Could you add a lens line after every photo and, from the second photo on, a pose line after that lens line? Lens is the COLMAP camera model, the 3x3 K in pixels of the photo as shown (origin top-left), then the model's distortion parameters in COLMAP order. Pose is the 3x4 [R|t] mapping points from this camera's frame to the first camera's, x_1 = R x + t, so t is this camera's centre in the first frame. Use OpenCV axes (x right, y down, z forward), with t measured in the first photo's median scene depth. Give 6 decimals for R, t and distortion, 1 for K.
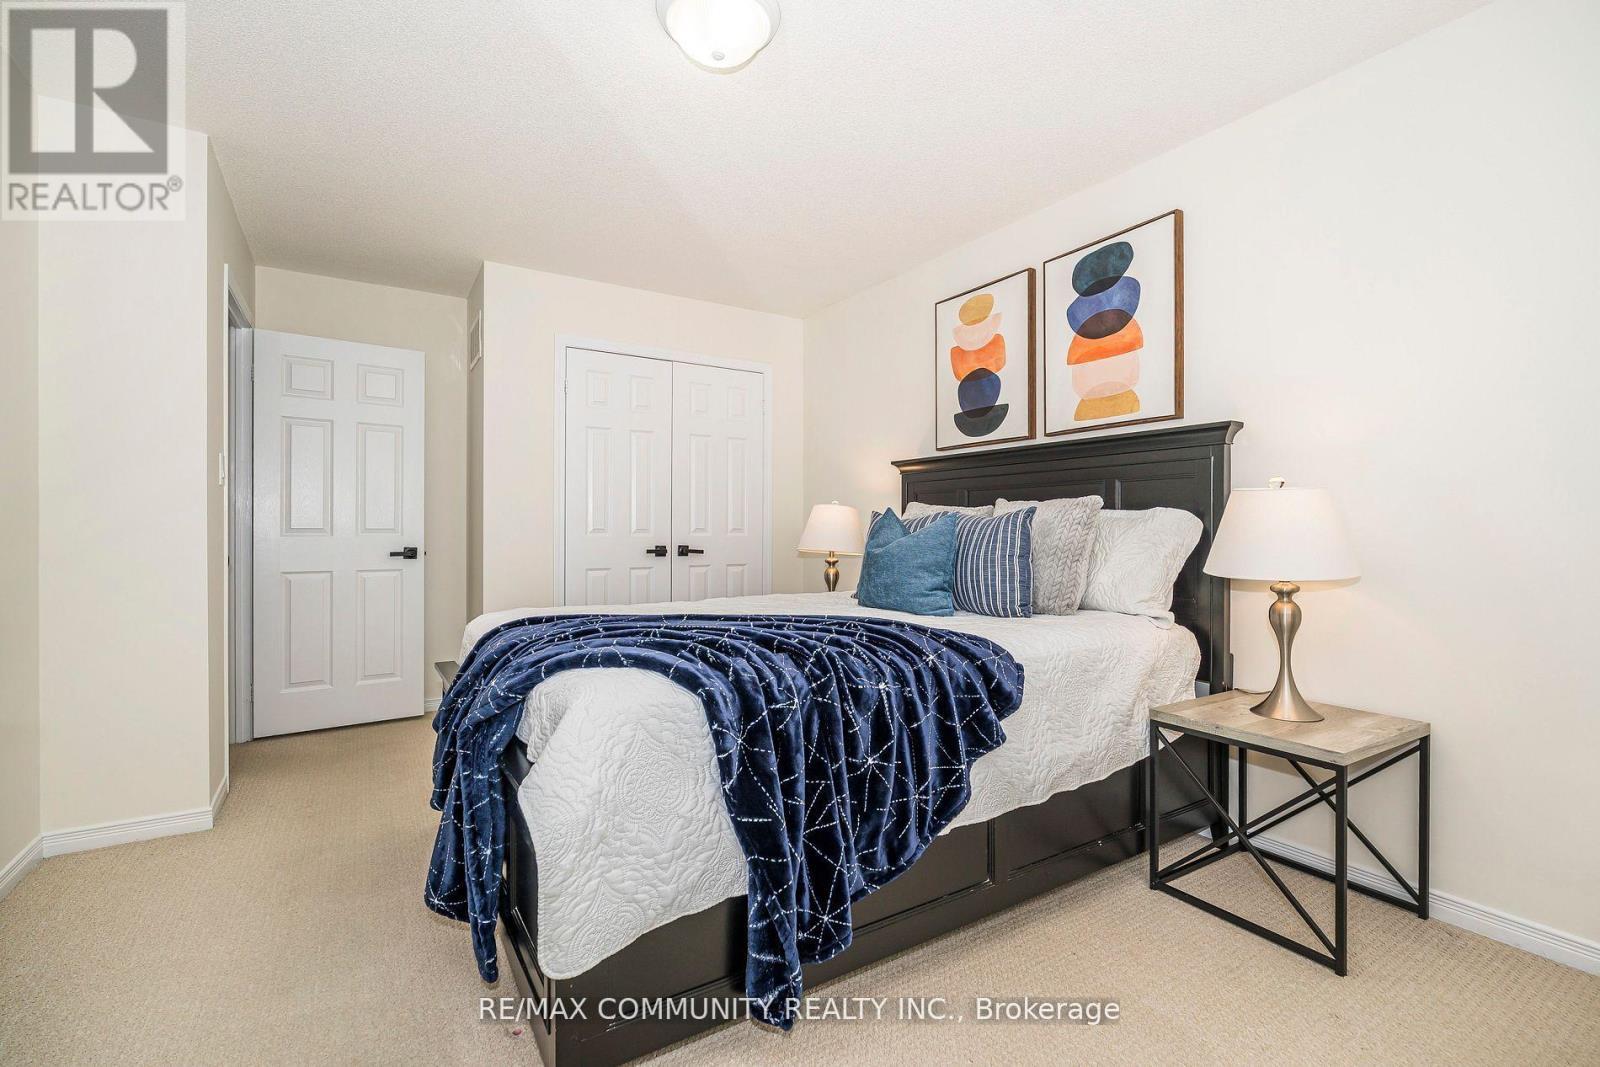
lens RADIAL K [[694.7, 0, 799.9], [0, 694.7, 534.9], [0, 0, 1]] dist [-0.000471, -0.000022]
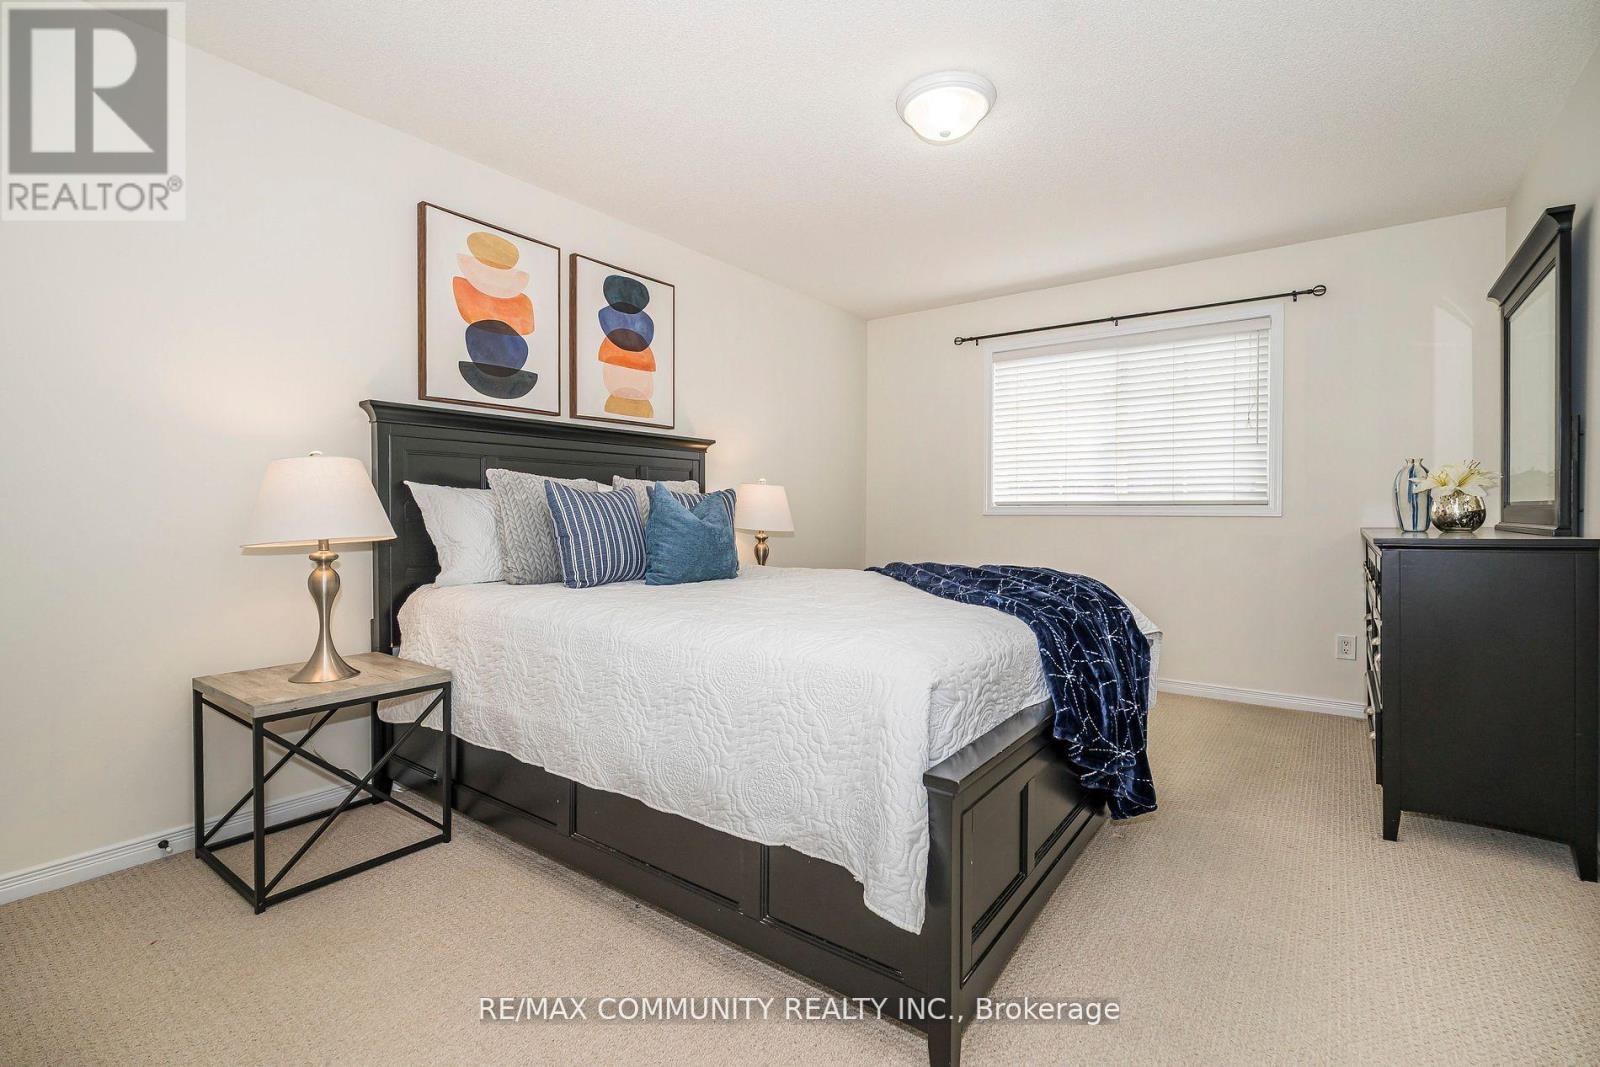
lens RADIAL K [[728.9, 0, 799.3], [0, 728.9, 520.1], [0, 0, 1]] dist [-0.000660, -0.000046]
pose [[-0.337731, -0.027017, 0.940855, -0.789397], [-0.008121, 0.999634, 0.025790, -0.014283], [-0.941208, 0.001069, -0.337827, 1.005060]]
